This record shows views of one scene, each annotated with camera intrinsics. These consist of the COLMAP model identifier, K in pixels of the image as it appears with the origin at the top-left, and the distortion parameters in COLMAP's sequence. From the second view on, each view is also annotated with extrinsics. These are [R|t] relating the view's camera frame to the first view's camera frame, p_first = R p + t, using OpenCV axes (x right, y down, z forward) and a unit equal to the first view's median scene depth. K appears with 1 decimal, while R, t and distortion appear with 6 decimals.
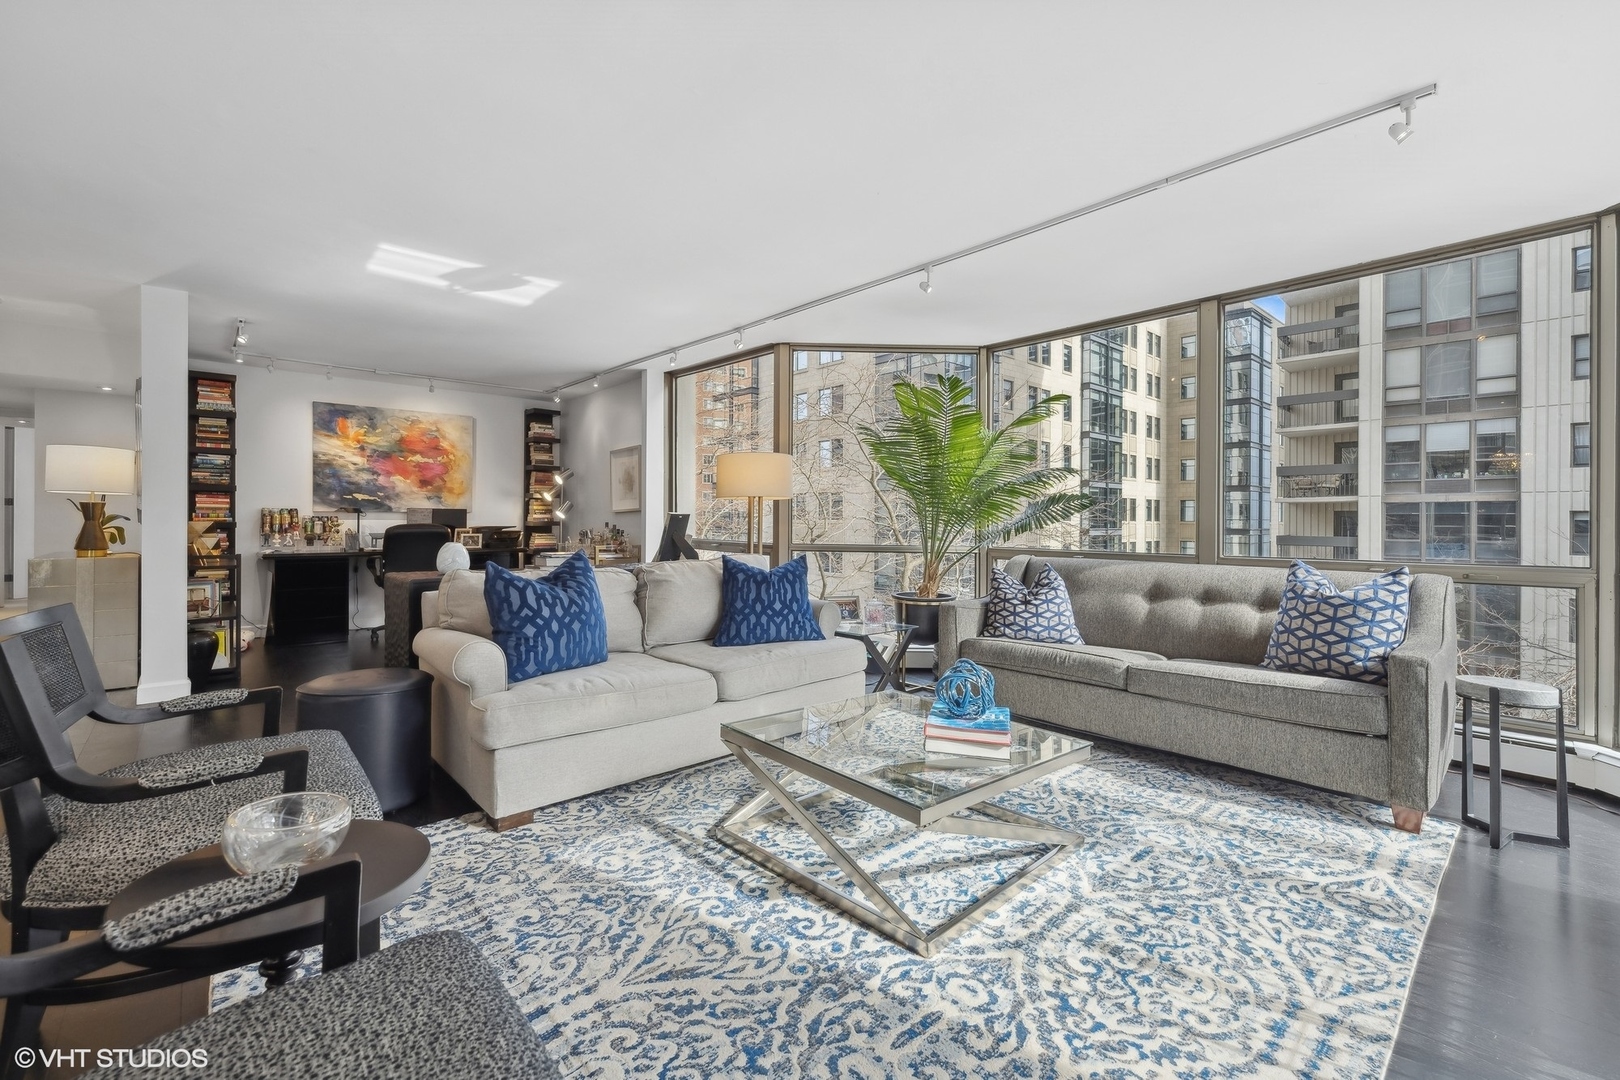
lens RADIAL K [[678.9, 0, 807.8], [0, 678.9, 522.6], [0, 0, 1]] dist [0.001083, 0.000048]
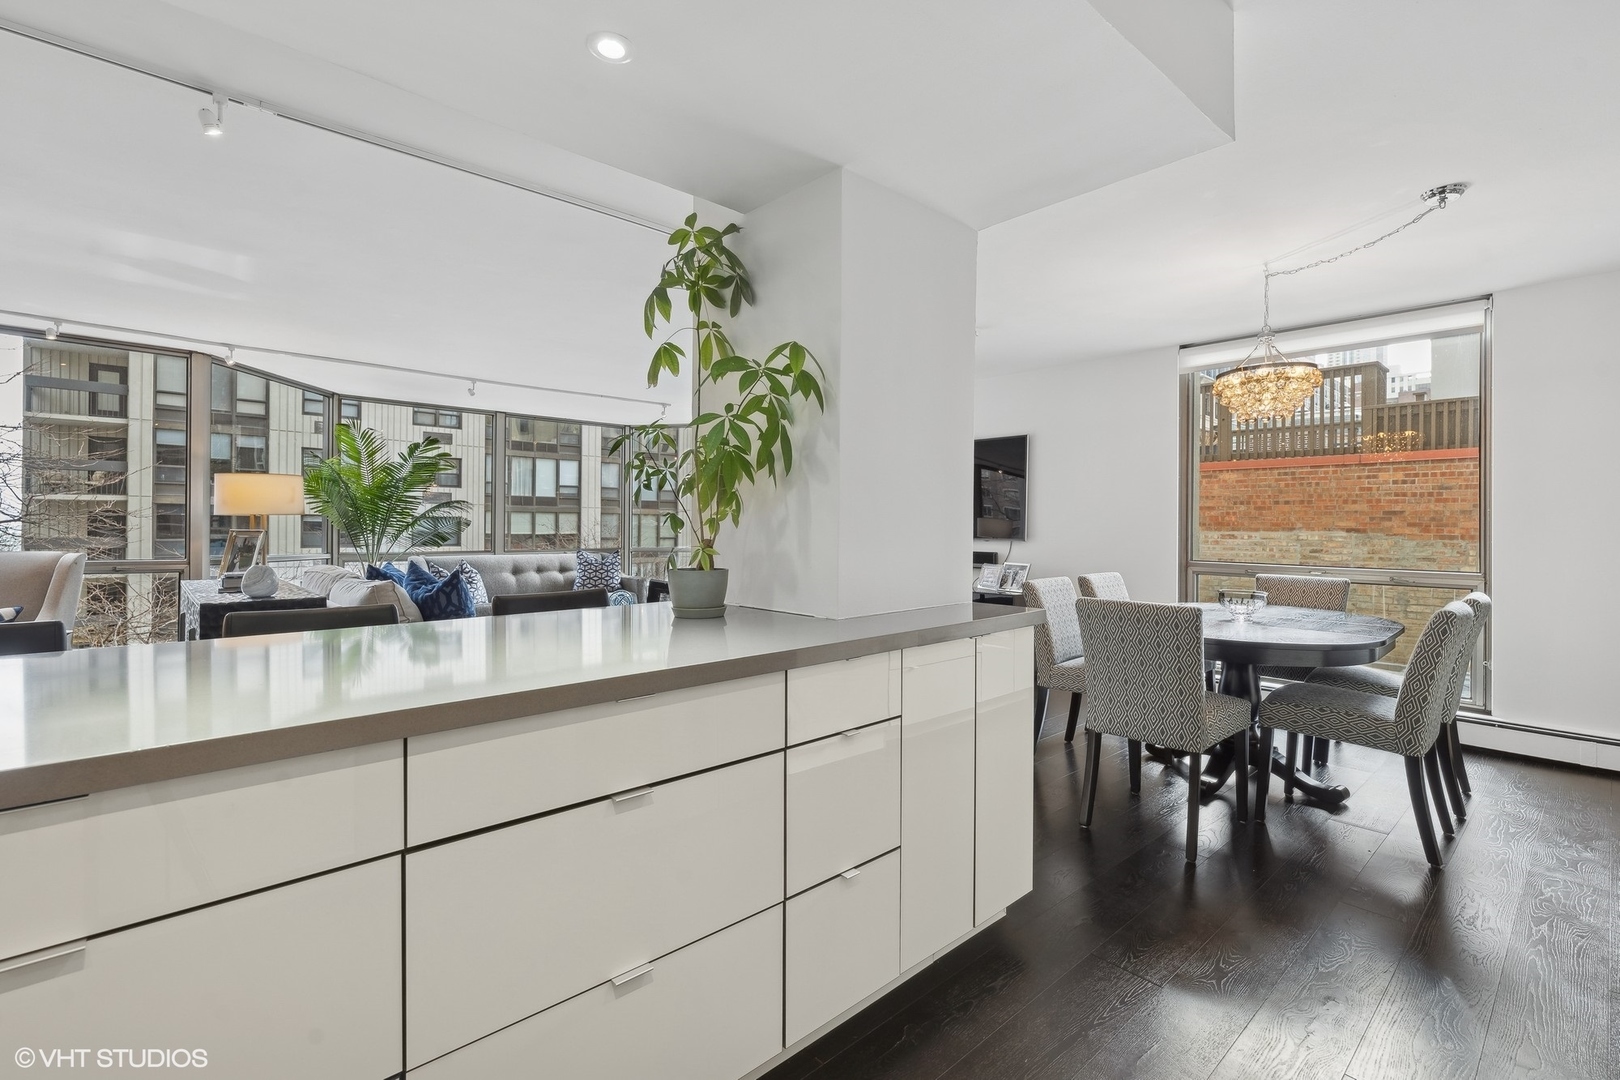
lens RADIAL K [[700.5, 0, 806.5], [0, 700.5, 523.7], [0, 0, 1]] dist [0.000221, 0.000022]
pose [[-0.010638, -0.006544, 0.999922, -0.222524], [-0.001397, 0.999978, 0.006530, -0.006487], [-0.999942, -0.001328, -0.010647, 0.032263]]
